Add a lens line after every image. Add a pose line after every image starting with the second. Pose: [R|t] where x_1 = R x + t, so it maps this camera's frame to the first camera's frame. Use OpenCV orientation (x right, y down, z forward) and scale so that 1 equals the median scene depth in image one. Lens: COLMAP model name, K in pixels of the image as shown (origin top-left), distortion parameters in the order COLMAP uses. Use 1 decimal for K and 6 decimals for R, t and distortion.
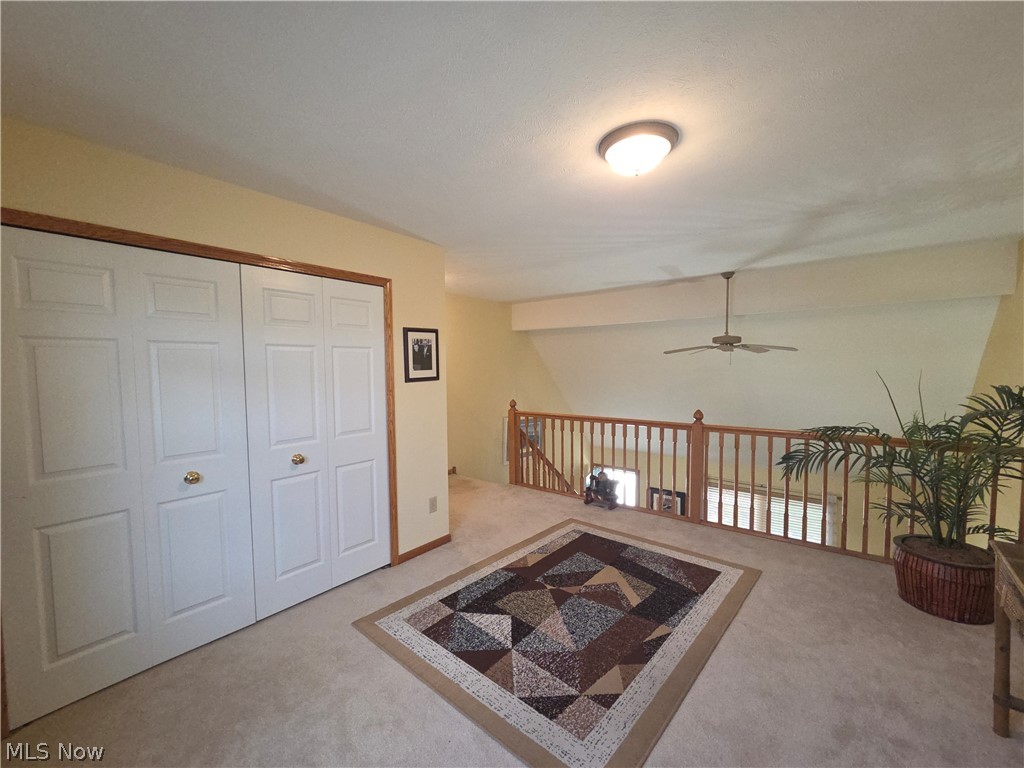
lens RADIAL K [[419.9, 0, 509.1], [0, 419.9, 391.1], [0, 0, 1]] dist [0.002243, -0.000065]
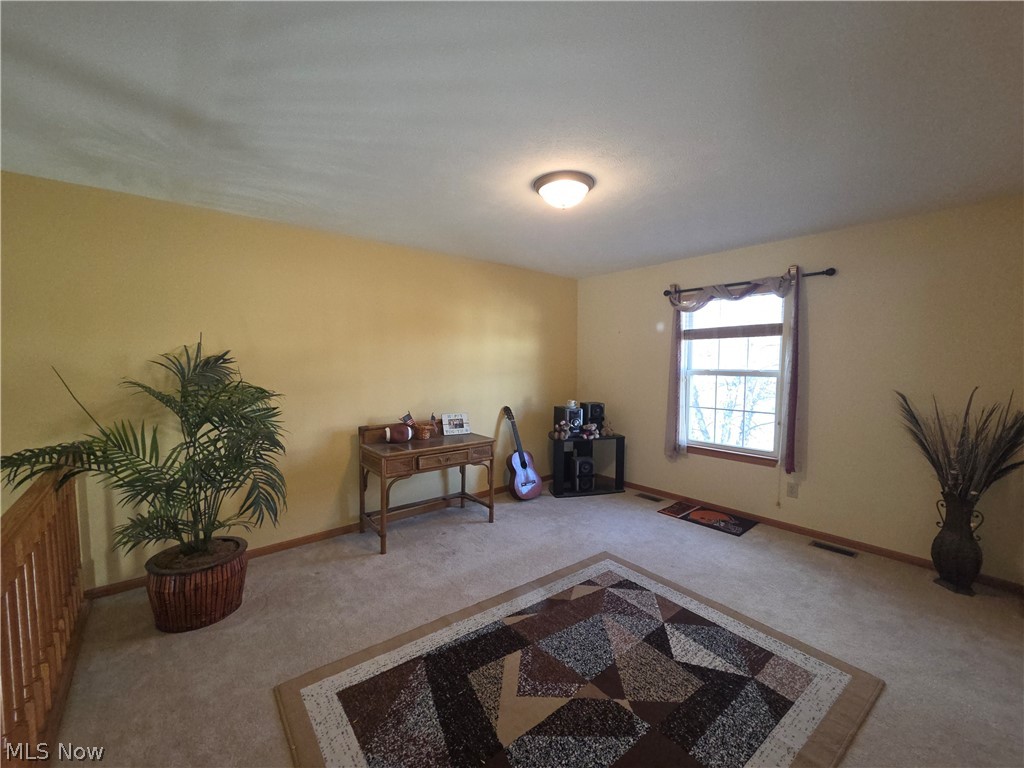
lens RADIAL K [[418.5, 0, 512.6], [0, 418.5, 390.5], [0, 0, 1]] dist [0.001504, -0.000241]
pose [[-0.982463, -0.008495, 0.186264, 0.137316], [0.015987, 0.991444, 0.129546, -0.084809], [-0.185771, 0.130252, -0.973922, 1.462924]]
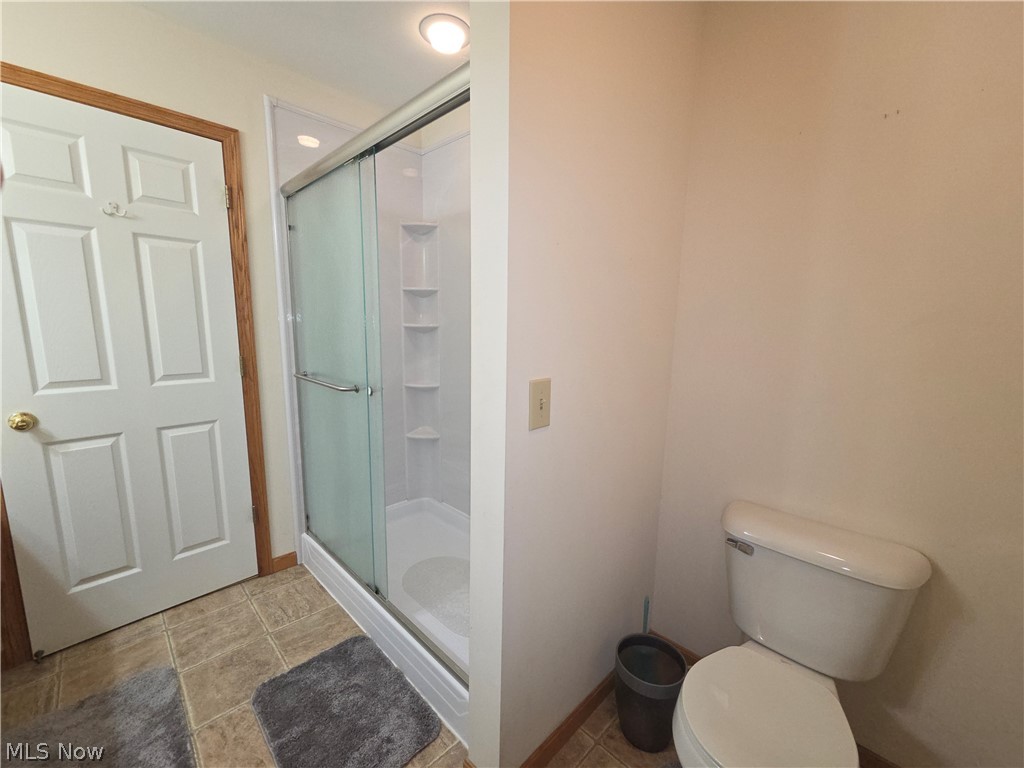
lens RADIAL K [[418.5, 0, 512.6], [0, 418.5, 390.5], [0, 0, 1]] dist [0.001504, -0.000241]
pose [[0.998039, 0.041294, -0.047052, 0.162247], [-0.035823, 0.993094, 0.111721, 0.026702], [0.051340, -0.109817, 0.992625, 0.380559]]
